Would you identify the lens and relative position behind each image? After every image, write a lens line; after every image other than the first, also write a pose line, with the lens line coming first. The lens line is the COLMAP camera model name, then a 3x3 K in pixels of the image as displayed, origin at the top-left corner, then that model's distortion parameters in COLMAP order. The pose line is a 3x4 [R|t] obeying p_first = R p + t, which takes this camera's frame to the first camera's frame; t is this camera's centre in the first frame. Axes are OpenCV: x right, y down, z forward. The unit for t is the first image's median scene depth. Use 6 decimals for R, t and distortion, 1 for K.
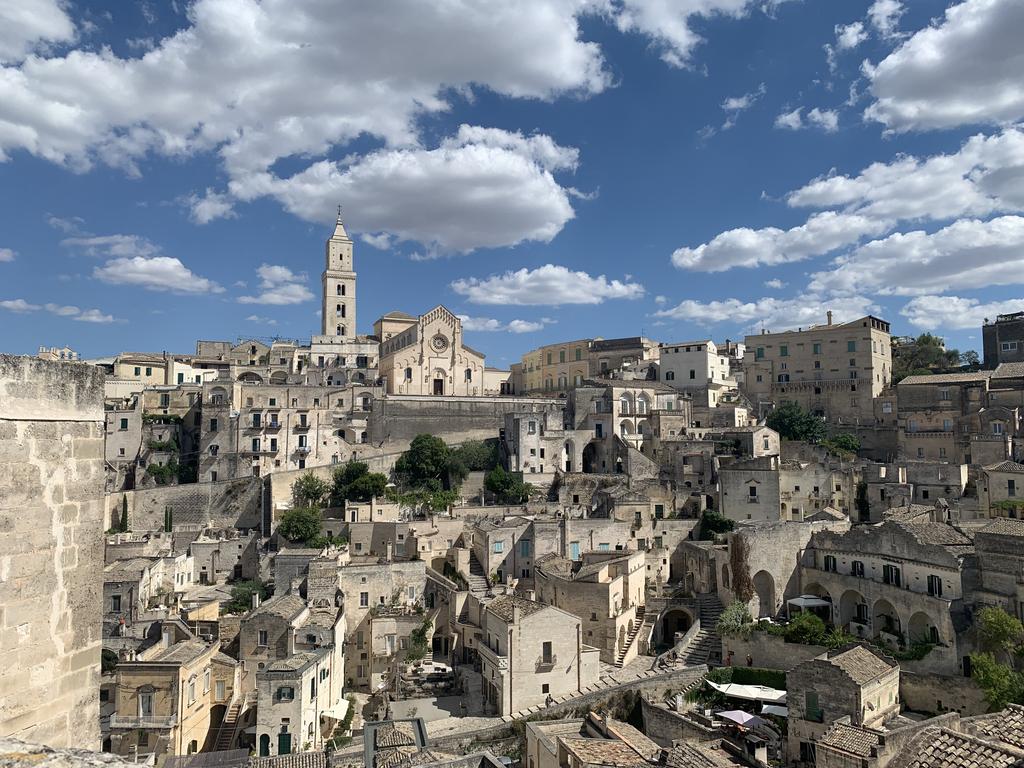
lens RADIAL K [[798.8, 0, 512.0], [0, 798.8, 384.0], [0, 0, 1]] dist [0.021866, -0.034357]
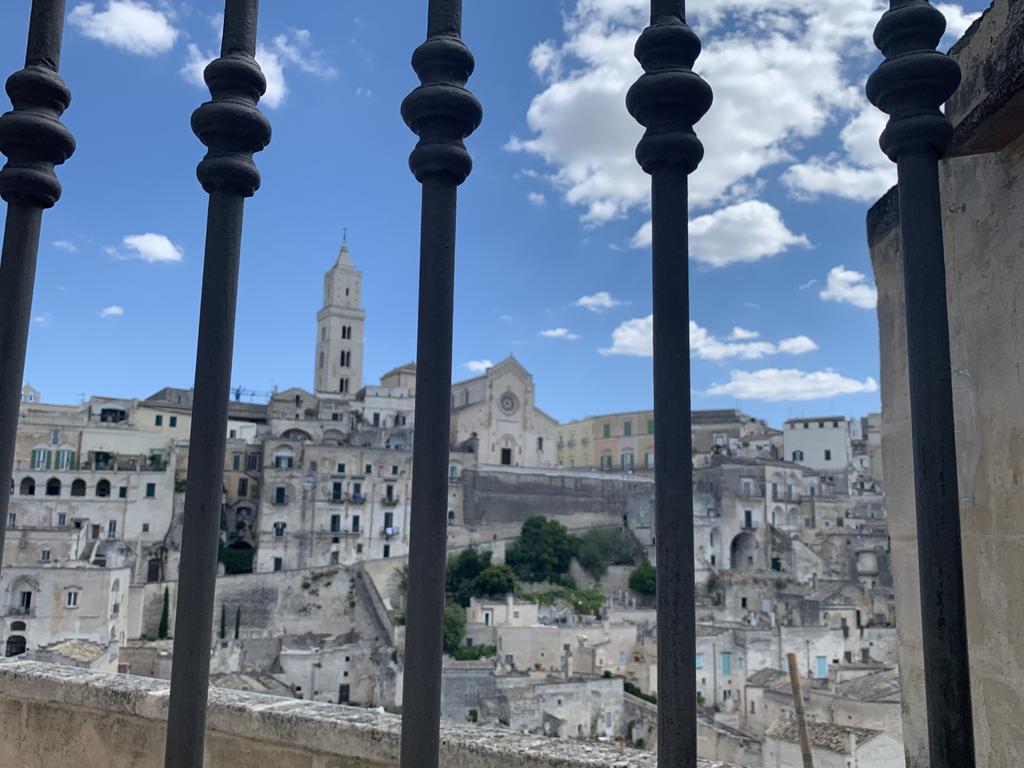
lens RADIAL K [[961.4, 0, 512.0], [0, 961.4, 384.0], [0, 0, 1]] dist [0.201974, -0.729209]
pose [[0.984400, 0.052502, 0.167931, -0.448790], [-0.037353, 0.995046, -0.092130, 0.032654], [-0.171936, 0.084420, 0.981484, 0.076399]]
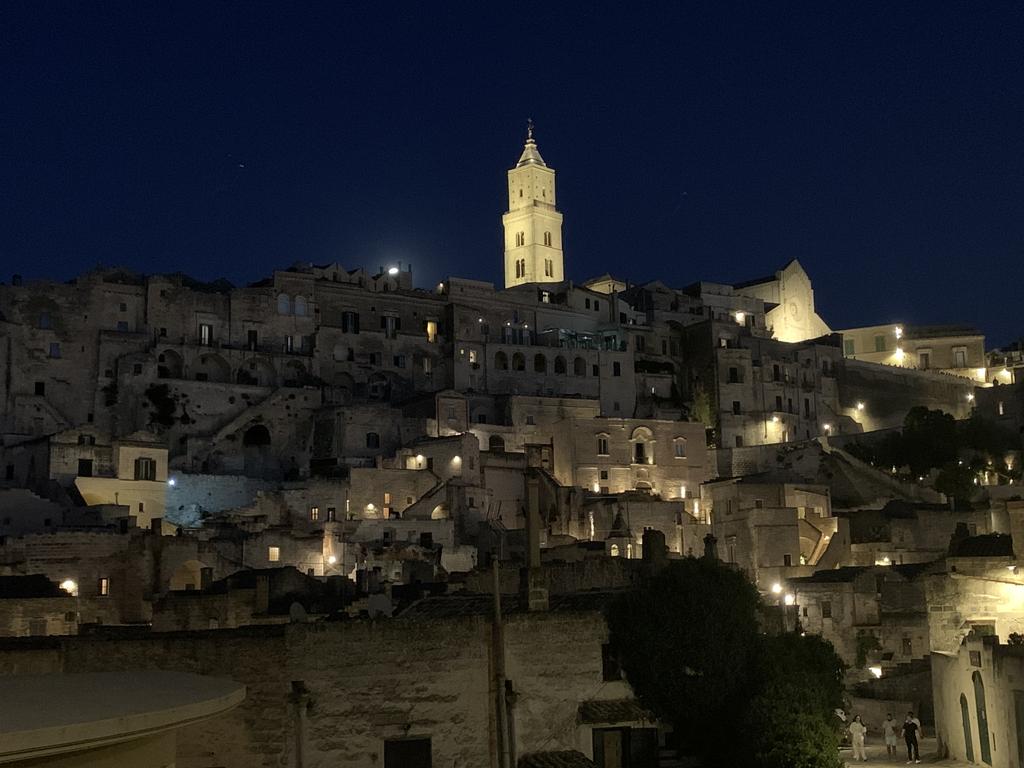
lens RADIAL K [[1360.1, 0, 512.0], [0, 1360.1, 384.0], [0, 0, 1]] dist [0.305129, -1.073892]
pose [[0.908966, 0.051500, 0.413676, -1.565488], [-0.015144, 0.995764, -0.090691, 0.256733], [-0.416594, 0.076171, 0.905896, -0.134724]]
